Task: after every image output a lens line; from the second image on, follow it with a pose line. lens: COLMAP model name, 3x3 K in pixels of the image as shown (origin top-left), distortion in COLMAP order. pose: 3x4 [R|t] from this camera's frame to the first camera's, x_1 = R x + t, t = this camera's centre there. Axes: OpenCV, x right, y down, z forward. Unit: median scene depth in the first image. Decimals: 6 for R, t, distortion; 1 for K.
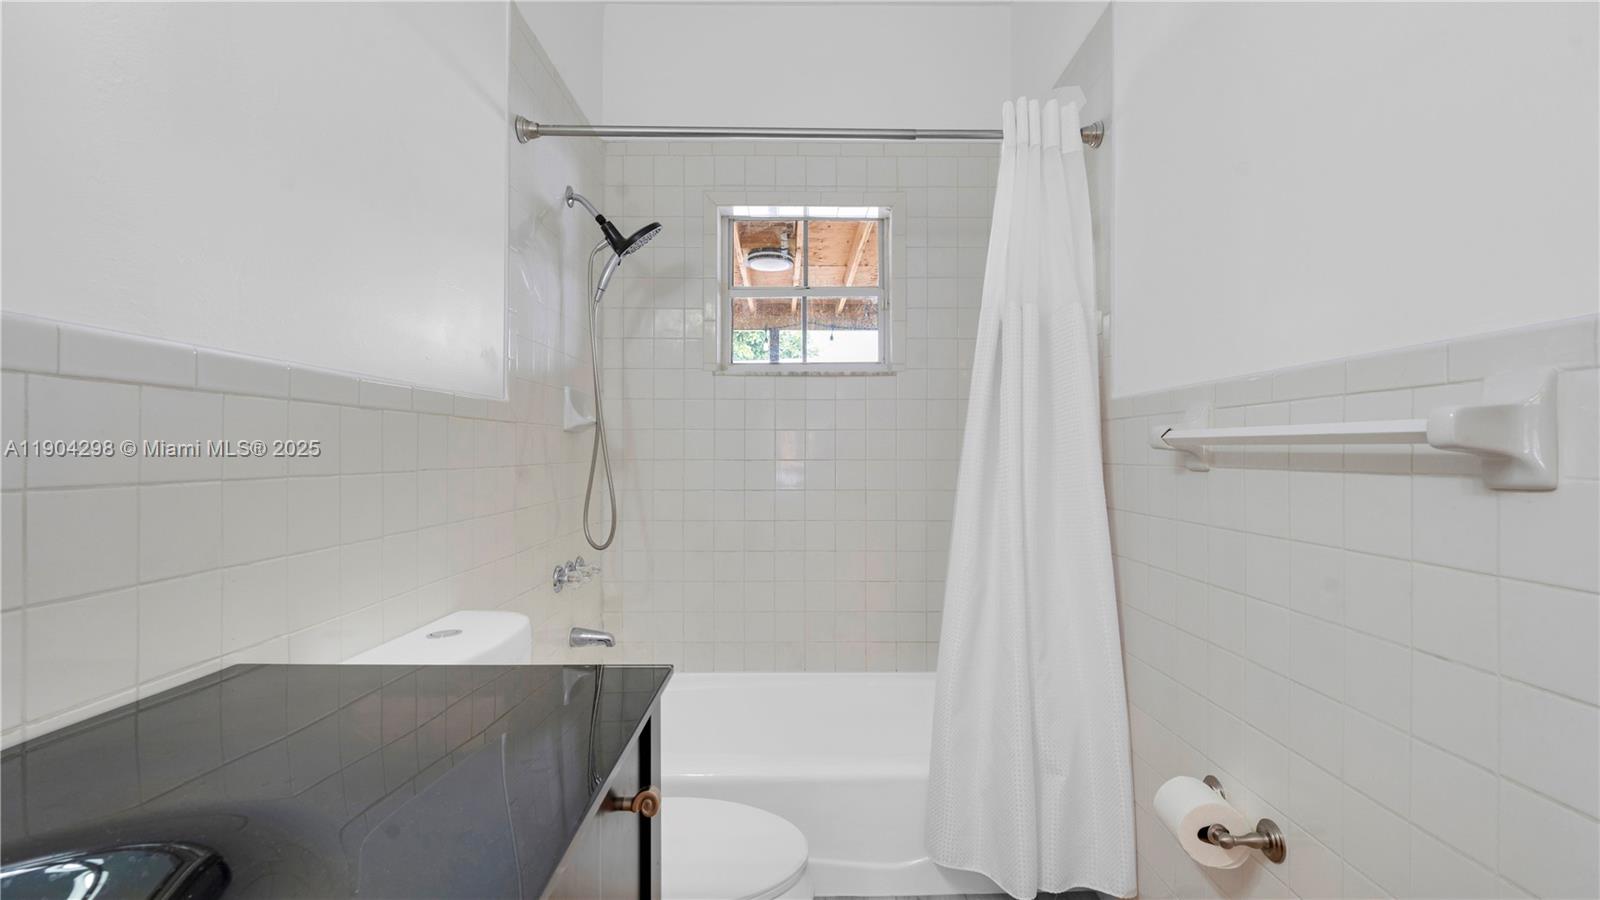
lens RADIAL K [[693.5, 0, 796.8], [0, 693.5, 449.6], [0, 0, 1]] dist [-0.010047, 0.000519]
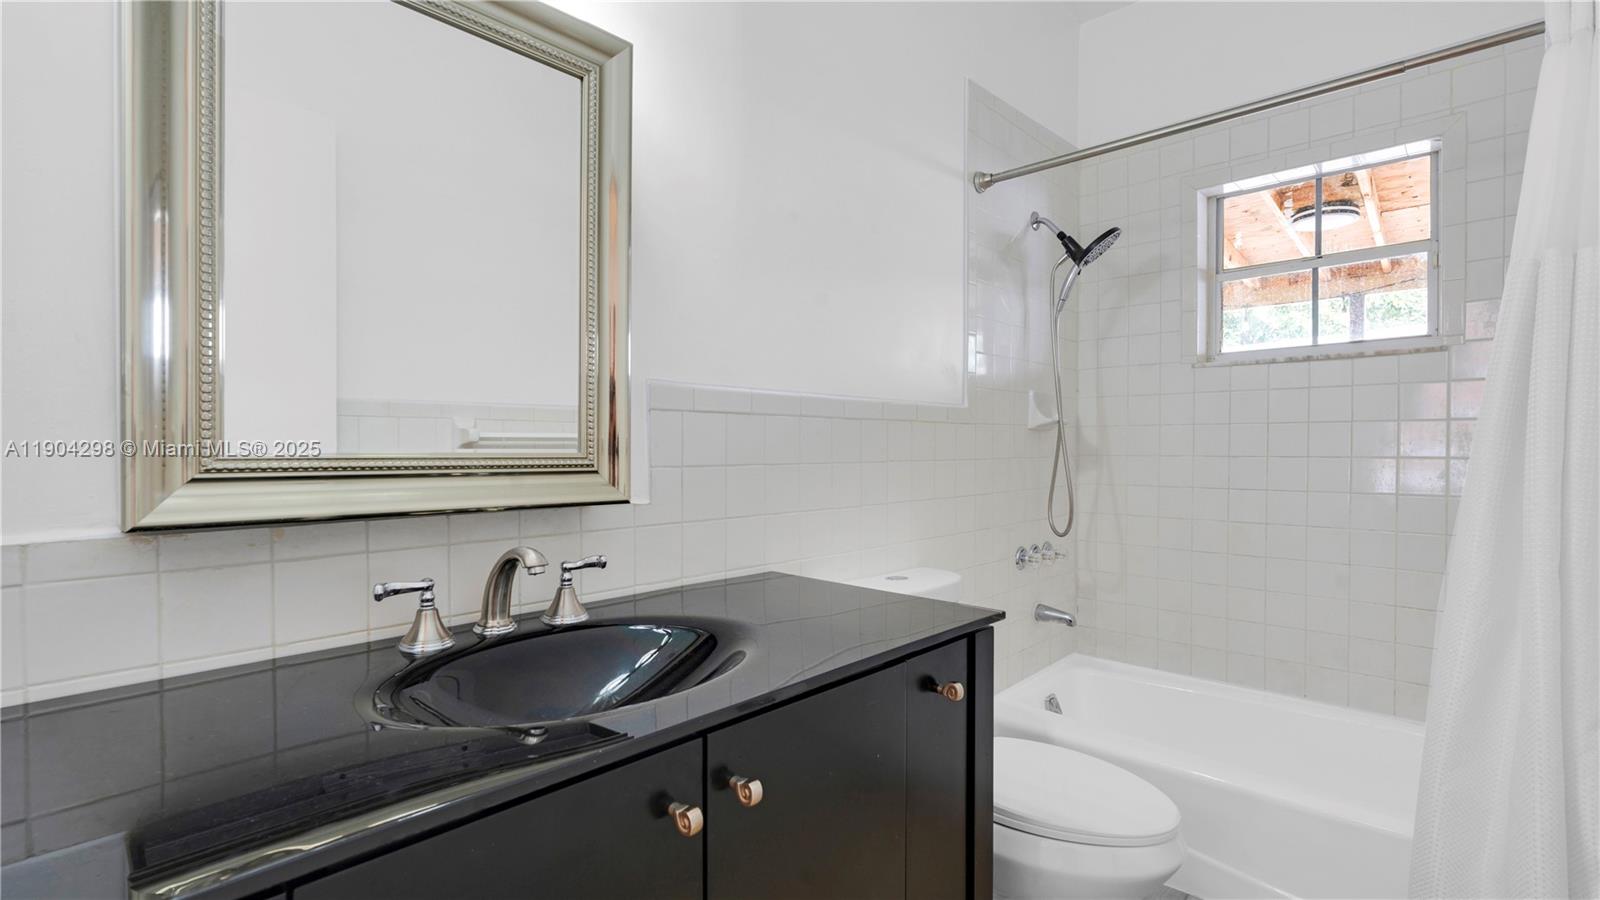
lens RADIAL K [[693.5, 0, 805.1], [0, 693.5, 450.4], [0, 0, 1]] dist [-0.010047, 0.000519]
pose [[0.725737, 0.003583, -0.687963, 0.180367], [0.003246, 0.999957, 0.008633, -0.003462], [0.687965, -0.008498, 0.725694, -0.079378]]
